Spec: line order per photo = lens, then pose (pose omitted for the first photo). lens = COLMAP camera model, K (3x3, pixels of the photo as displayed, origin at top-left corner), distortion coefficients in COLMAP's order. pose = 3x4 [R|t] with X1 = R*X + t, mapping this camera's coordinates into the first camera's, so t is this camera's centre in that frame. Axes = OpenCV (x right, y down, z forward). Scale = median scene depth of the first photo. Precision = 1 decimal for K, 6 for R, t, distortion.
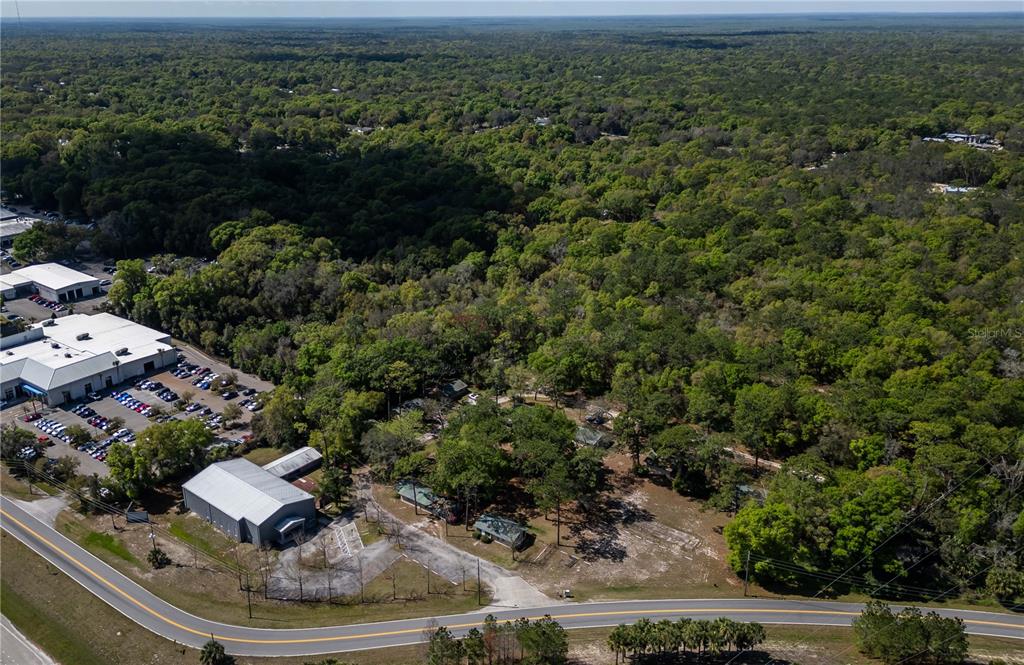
lens RADIAL K [[867.8, 0, 483.0], [0, 867.8, 332.4], [0, 0, 1]] dist [0.114202, -0.161864]
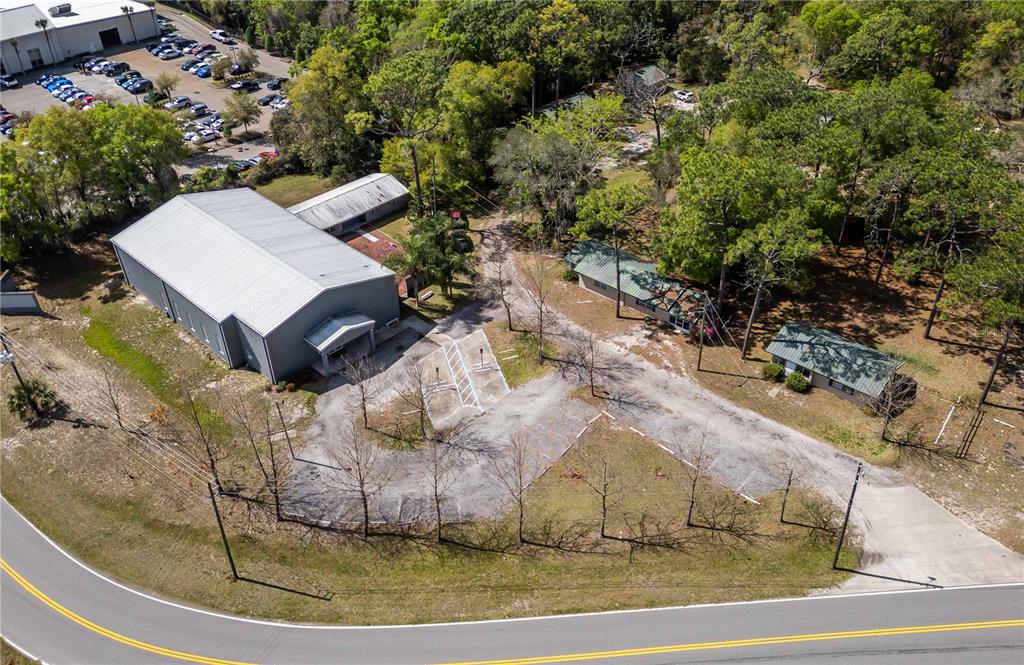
lens RADIAL K [[793.2, 0, 512.0], [0, 793.2, 332.5], [0, 0, 1]] dist [0.106050, -0.134094]
pose [[0.998381, 0.027835, -0.049595, -0.092220], [-0.013725, 0.964192, 0.264850, 0.089698], [0.055191, -0.263741, 0.963013, 0.498462]]
